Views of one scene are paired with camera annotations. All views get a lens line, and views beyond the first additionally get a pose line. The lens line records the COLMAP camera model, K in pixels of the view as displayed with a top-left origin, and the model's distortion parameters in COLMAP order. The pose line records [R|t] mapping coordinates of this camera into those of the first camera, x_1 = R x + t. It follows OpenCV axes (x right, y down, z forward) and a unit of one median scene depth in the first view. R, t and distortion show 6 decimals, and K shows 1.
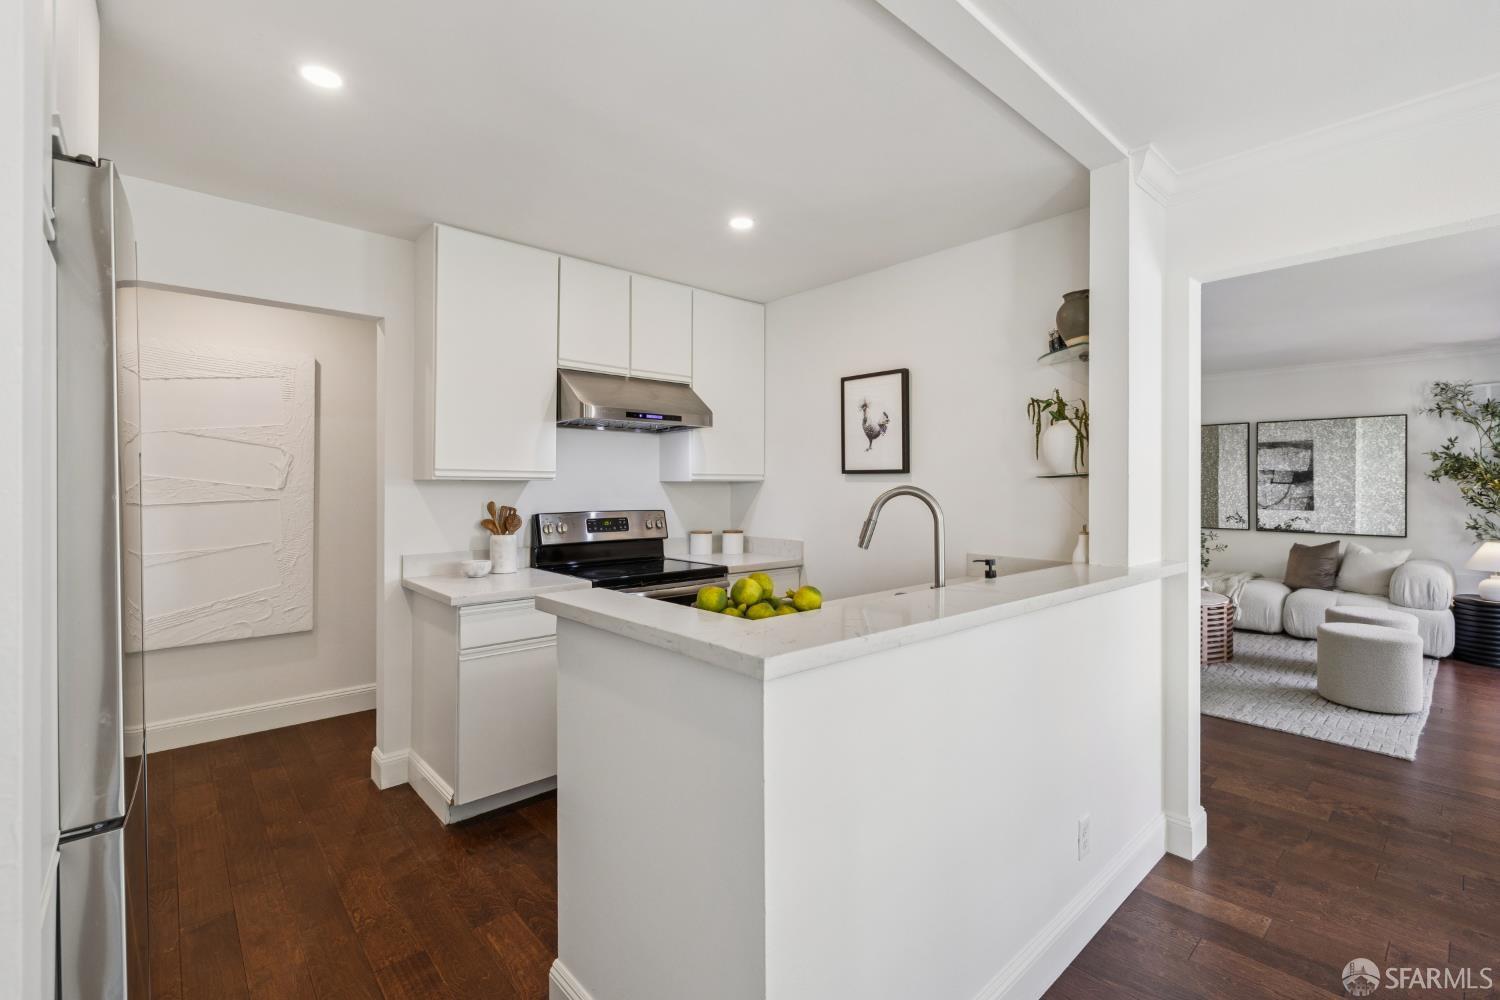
lens RADIAL K [[659.2, 0, 775.5], [0, 659.2, 483.7], [0, 0, 1]] dist [0.000955, -0.000594]
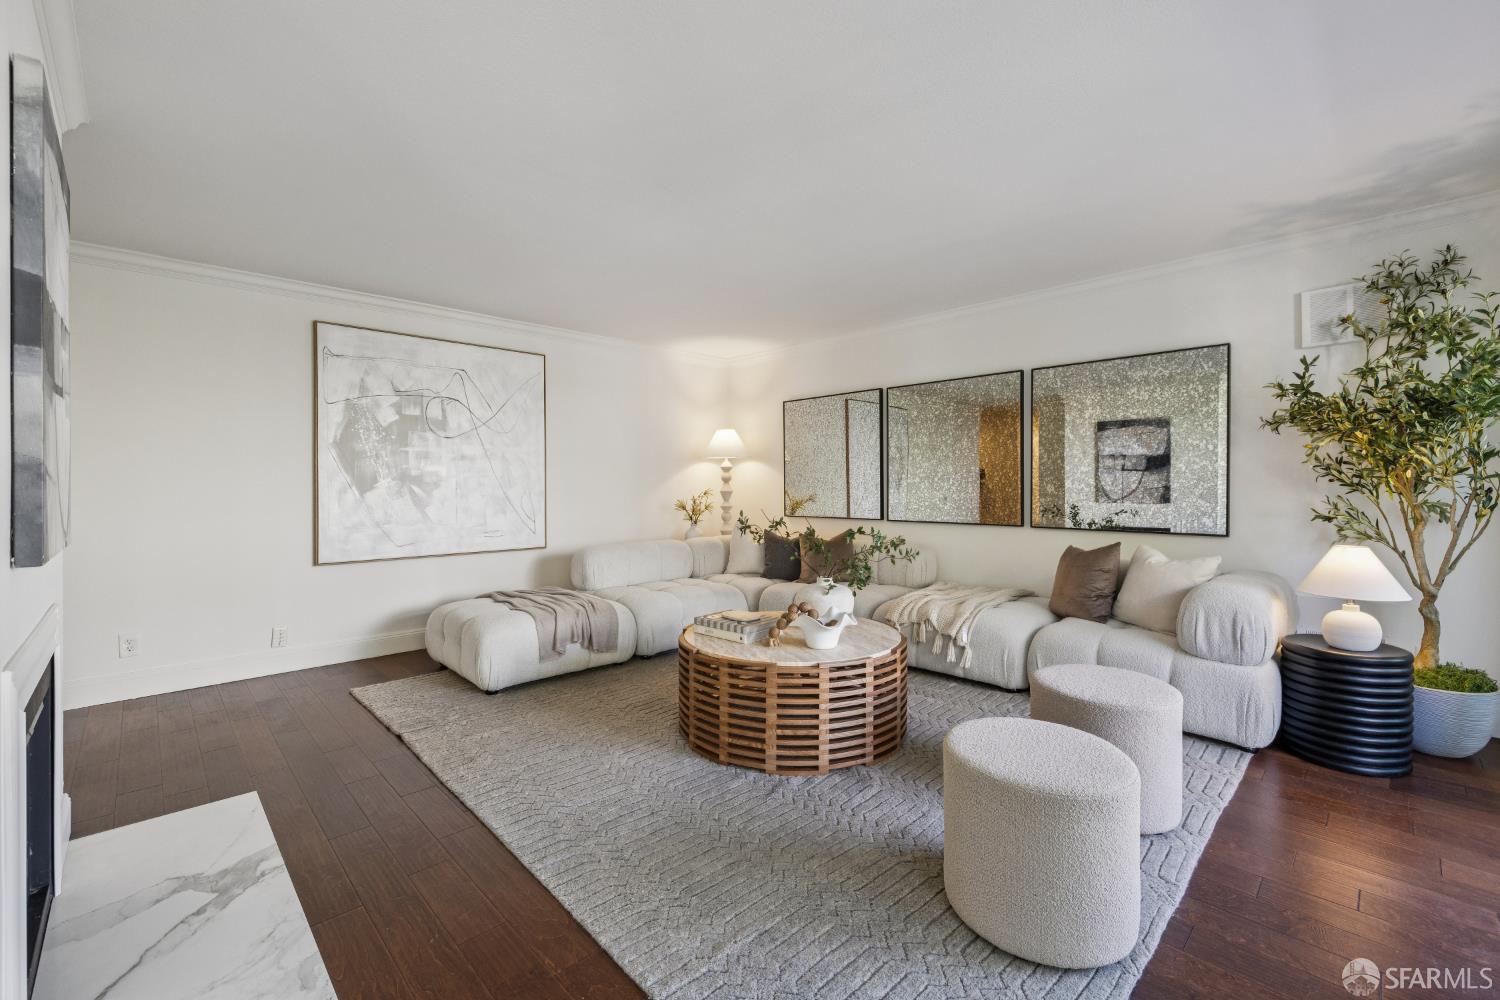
lens RADIAL K [[631.8, 0, 745.8], [0, 631.8, 490.5], [0, 0, 1]] dist [0.001332, -0.001029]
pose [[0.999775, -0.001562, 0.021162, 0.485157], [0.001398, 0.999969, 0.007732, 0.031884], [-0.021173, -0.007701, 0.999746, 0.405444]]
